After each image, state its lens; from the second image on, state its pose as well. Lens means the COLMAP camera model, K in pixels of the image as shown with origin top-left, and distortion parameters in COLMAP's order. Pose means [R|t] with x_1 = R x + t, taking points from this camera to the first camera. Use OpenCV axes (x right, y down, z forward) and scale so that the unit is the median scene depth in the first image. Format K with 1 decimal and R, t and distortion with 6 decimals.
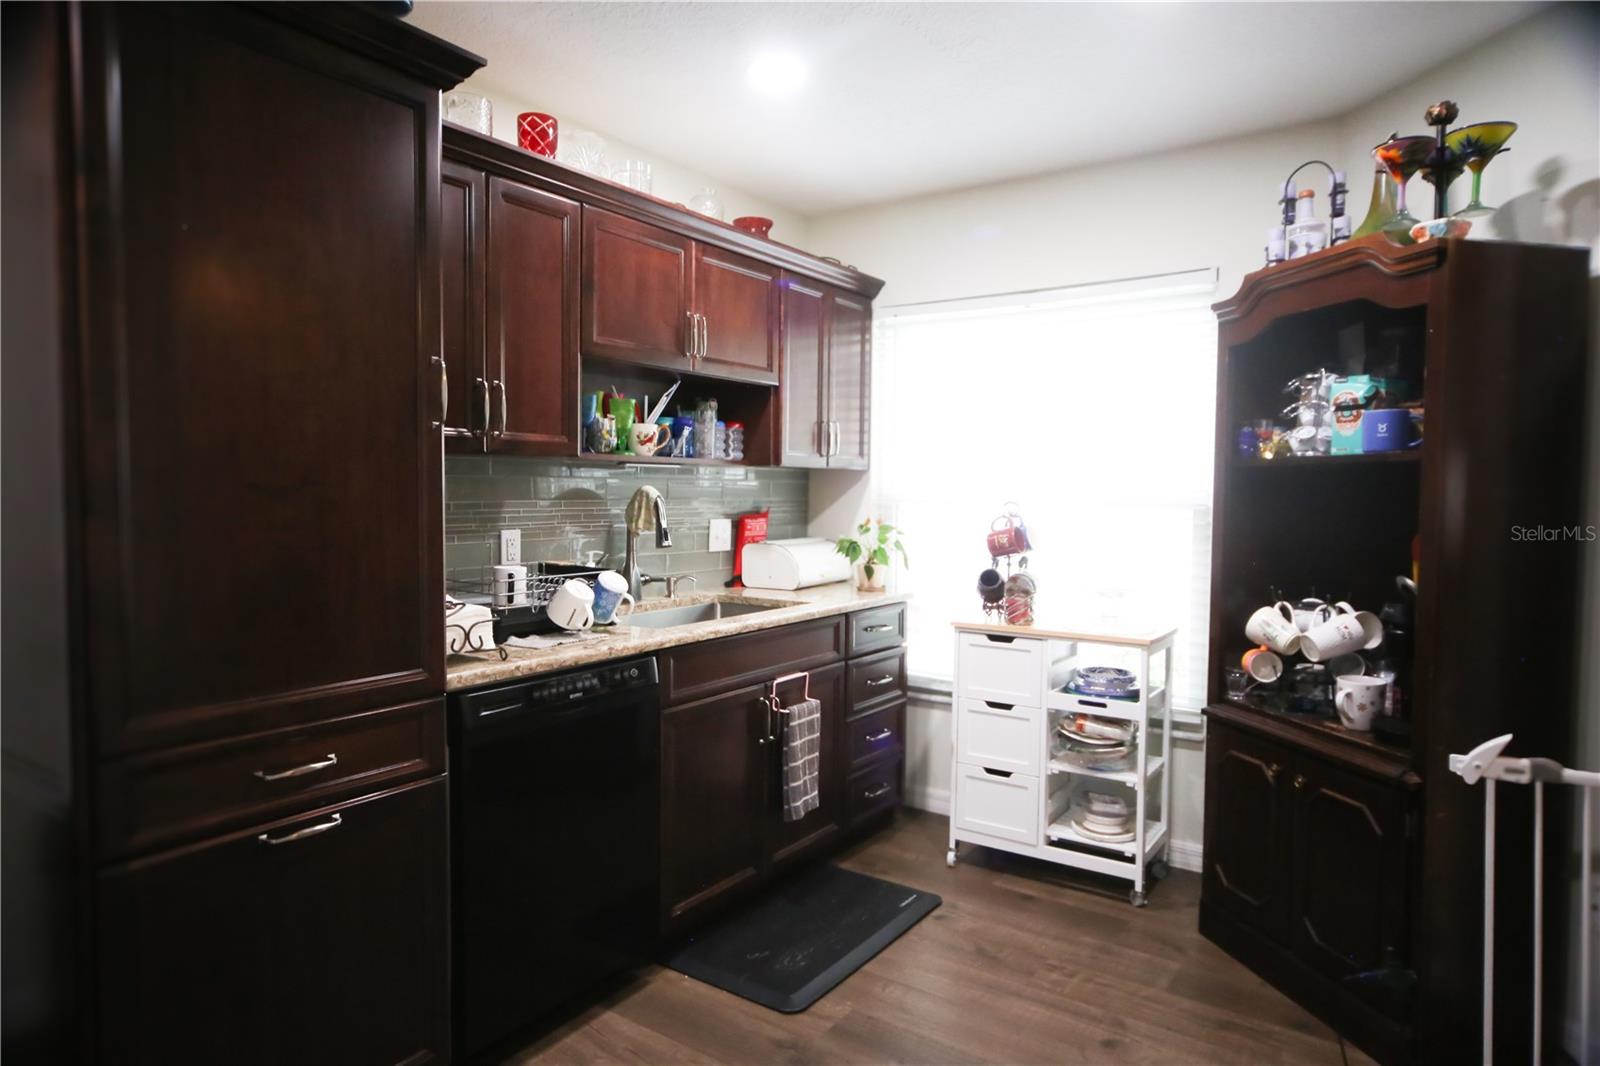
lens RADIAL K [[978.5, 0, 748.0], [0, 978.5, 530.2], [0, 0, 1]] dist [-0.003502, 0.004539]
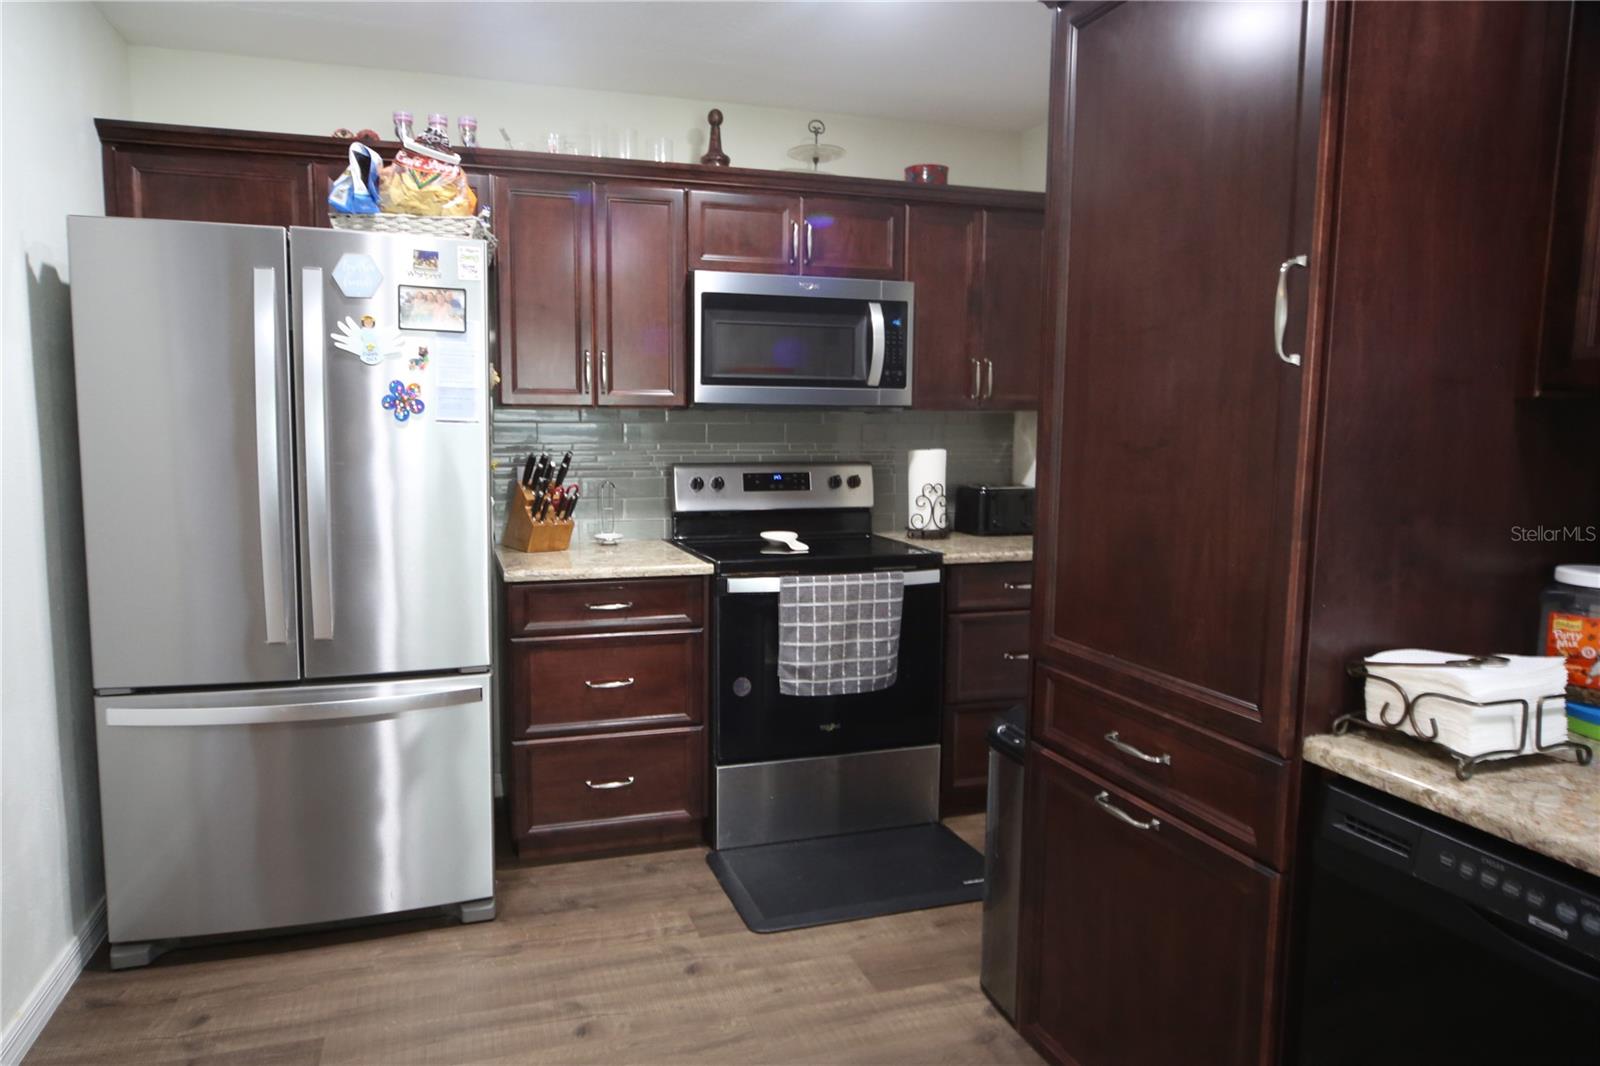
lens RADIAL K [[978.5, 0, 748.0], [0, 978.5, 530.2], [0, 0, 1]] dist [-0.003502, 0.004539]
pose [[-0.586737, 0.073786, -0.806409, 0.435860], [-0.050418, 0.990579, 0.127321, -0.055450], [0.808206, 0.115362, -0.577490, 1.065473]]
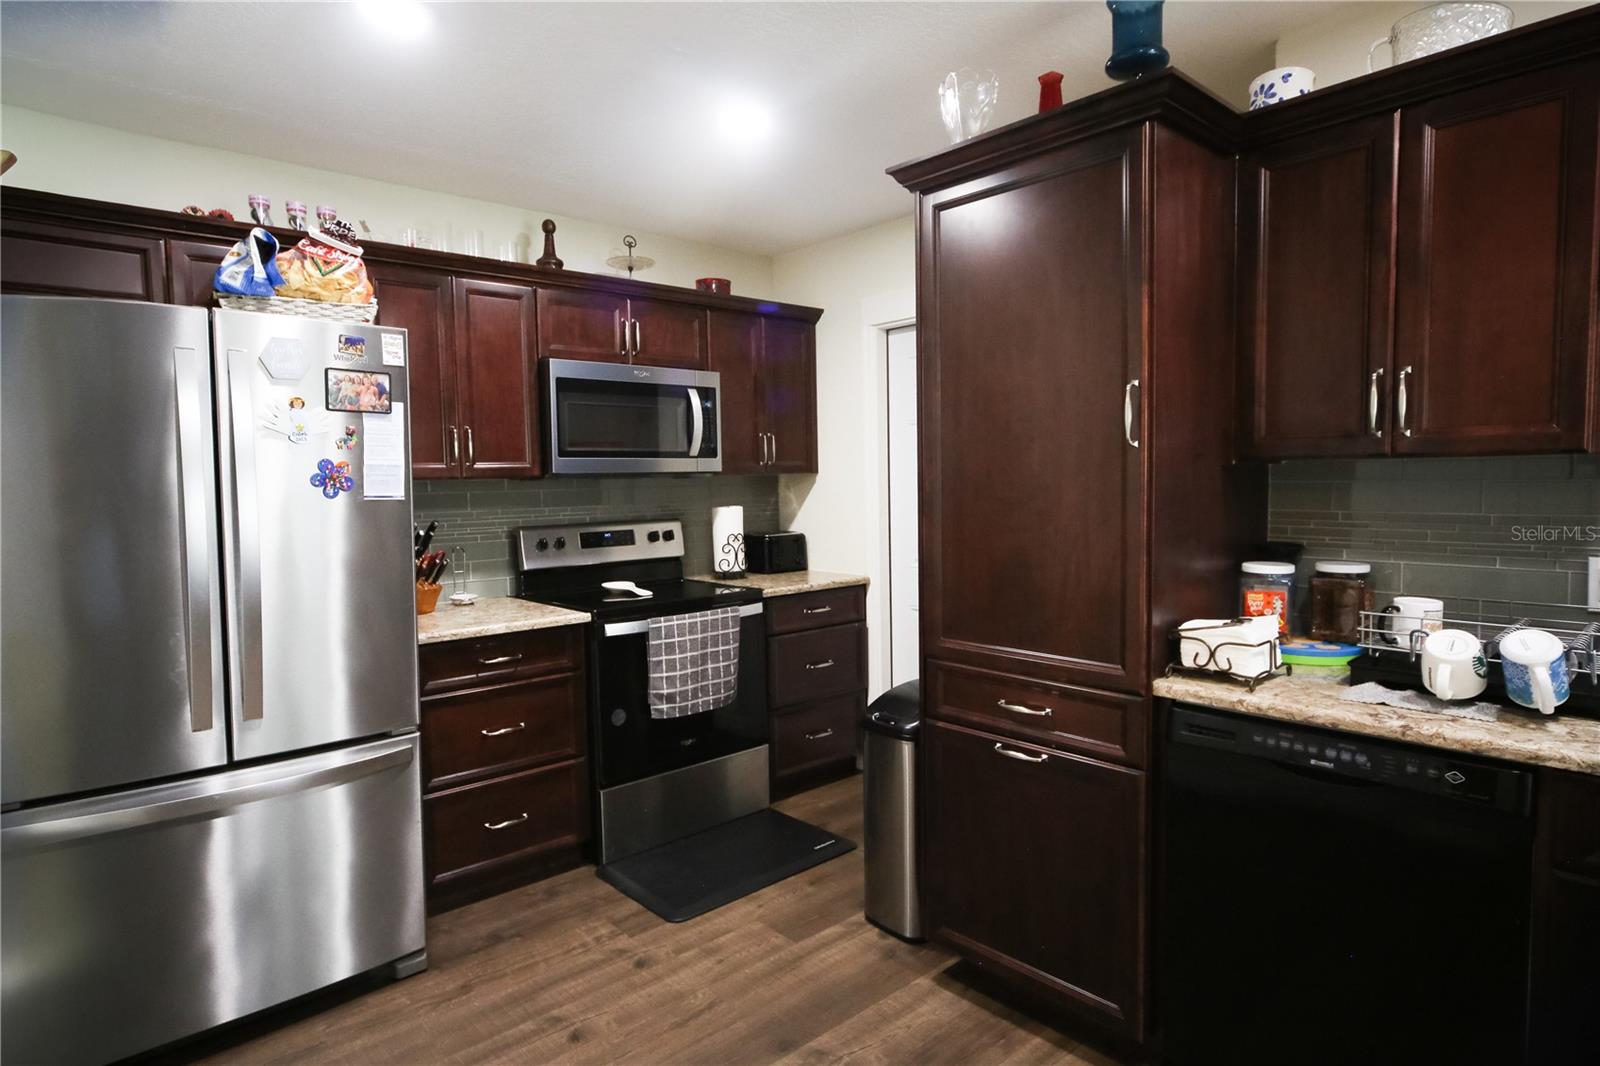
lens RADIAL K [[852.5, 0, 800.0], [0, 852.5, 533.0], [0, 0, 1]] dist [-0.002890, 0.000575]
pose [[-0.205305, 0.054191, -0.977197, 0.652044], [-0.030065, 0.997645, 0.061641, -0.054221], [0.978236, 0.042034, -0.203192, 0.812129]]
